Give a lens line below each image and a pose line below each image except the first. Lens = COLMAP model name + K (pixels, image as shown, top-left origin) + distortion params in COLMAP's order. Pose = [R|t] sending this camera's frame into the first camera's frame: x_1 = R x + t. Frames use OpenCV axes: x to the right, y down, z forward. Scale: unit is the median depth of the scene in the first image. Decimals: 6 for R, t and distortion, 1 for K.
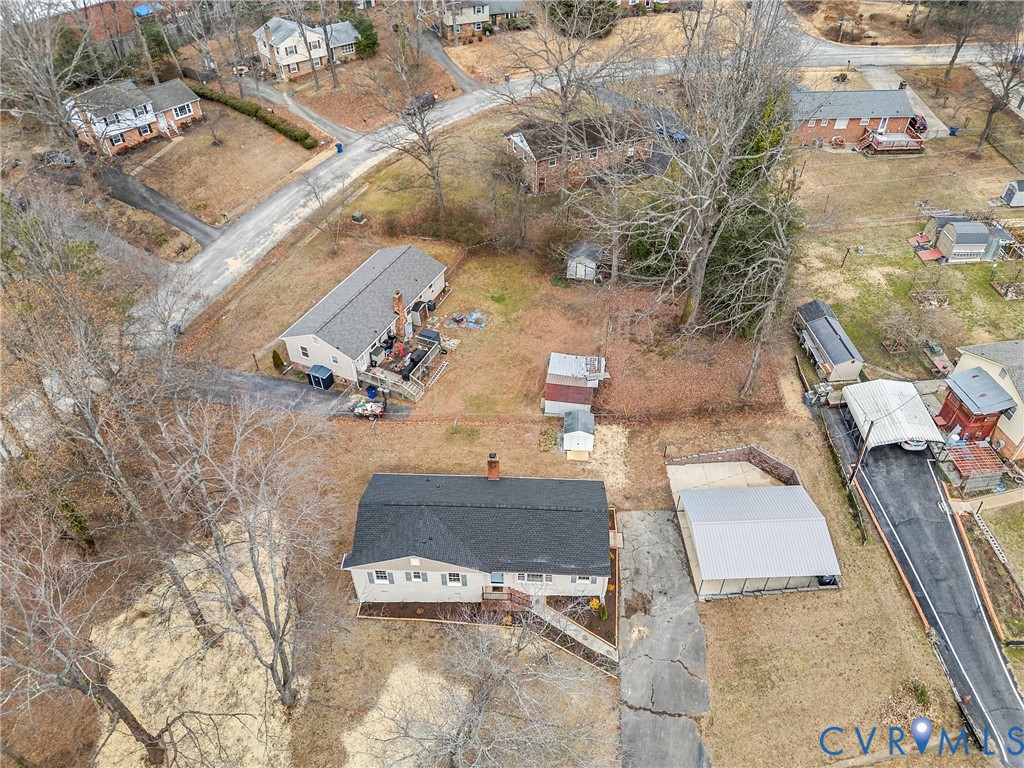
lens RADIAL K [[720.1, 0, 512.7], [0, 720.1, 383.6], [0, 0, 1]] dist [0.071099, -0.067606]
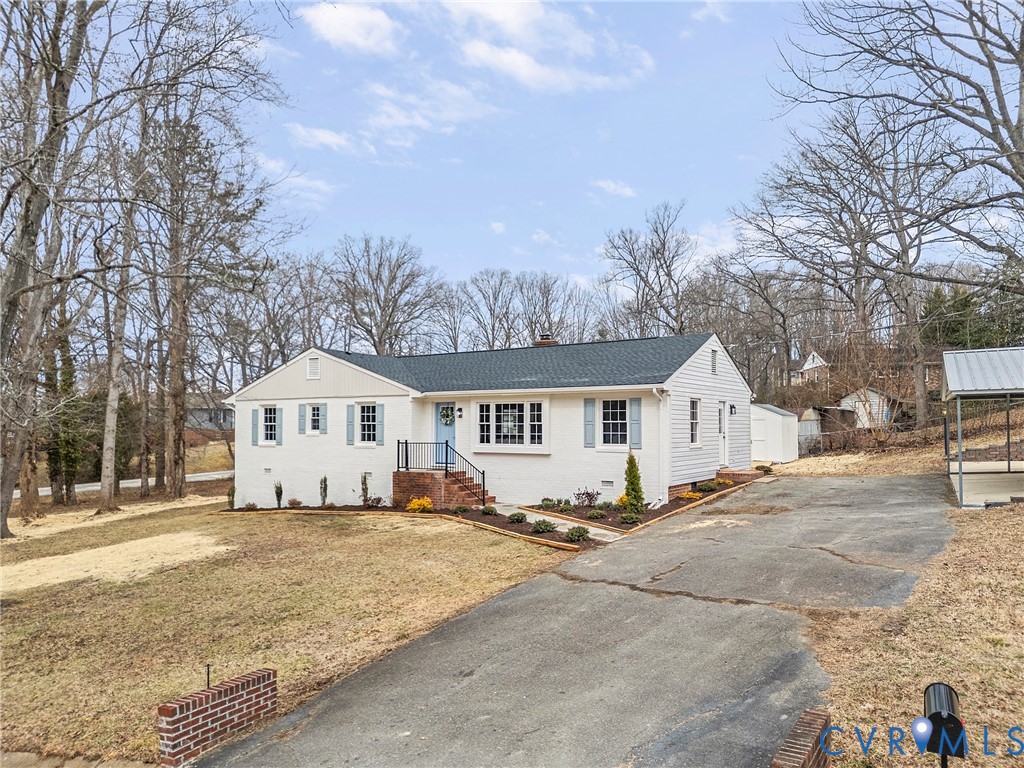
lens RADIAL K [[720.1, 0, 520.3], [0, 720.1, 387.5], [0, 0, 1]] dist [0.071099, -0.067606]
pose [[0.861060, -0.027608, -0.507753, 0.222818], [-0.338116, 0.714724, -0.612248, 0.443375], [0.379806, 0.698861, 0.606086, 0.619260]]
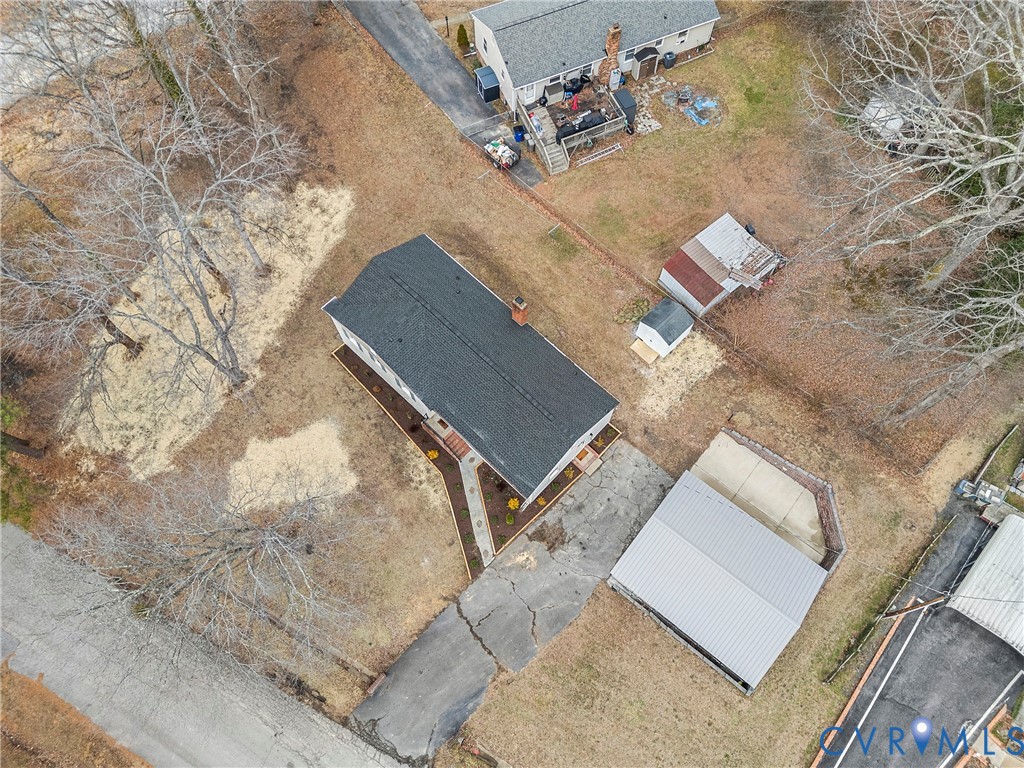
lens RADIAL K [[720.1, 0, 508.7], [0, 720.1, 385.9], [0, 0, 1]] dist [0.071099, -0.067606]
pose [[0.749026, 0.613901, -0.249169, 0.209889], [-0.441264, 0.742774, 0.503560, -0.217552], [0.494212, -0.267230, 0.827250, 0.260582]]
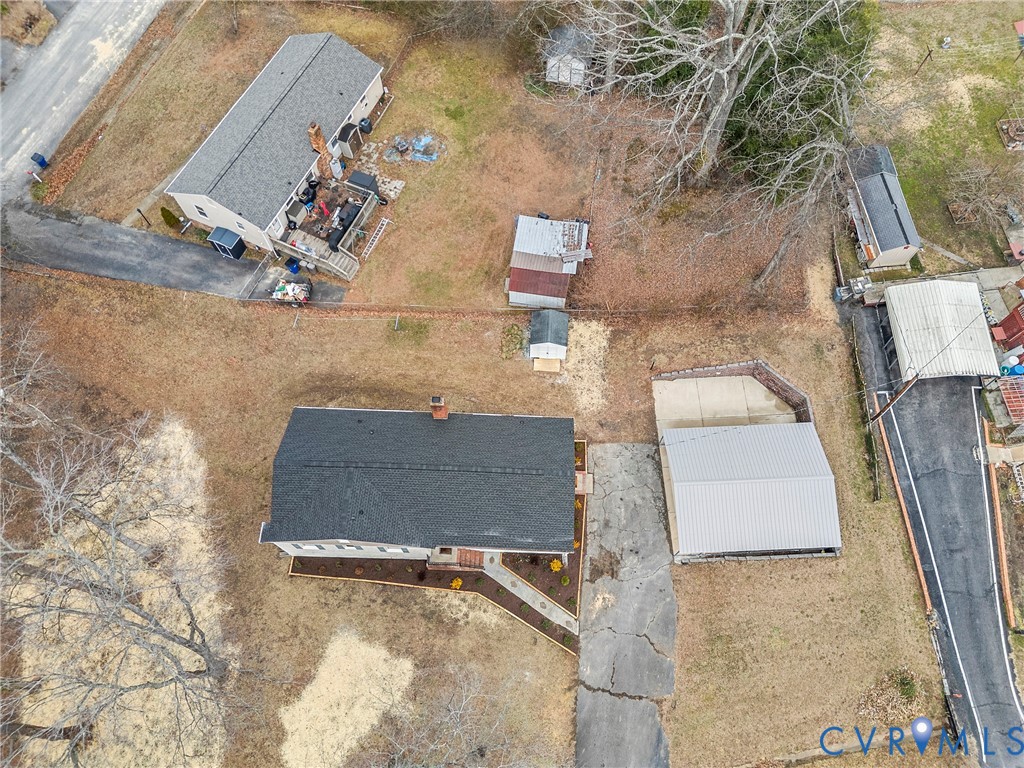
lens RADIAL K [[720.1, 0, 513.6], [0, 720.1, 387.4], [0, 0, 1]] dist [0.071099, -0.067606]
pose [[0.999991, -0.004315, 0.000226, 0.054272], [0.003853, 0.914084, 0.405507, -0.219283], [-0.001957, -0.405503, 0.914092, 0.246354]]
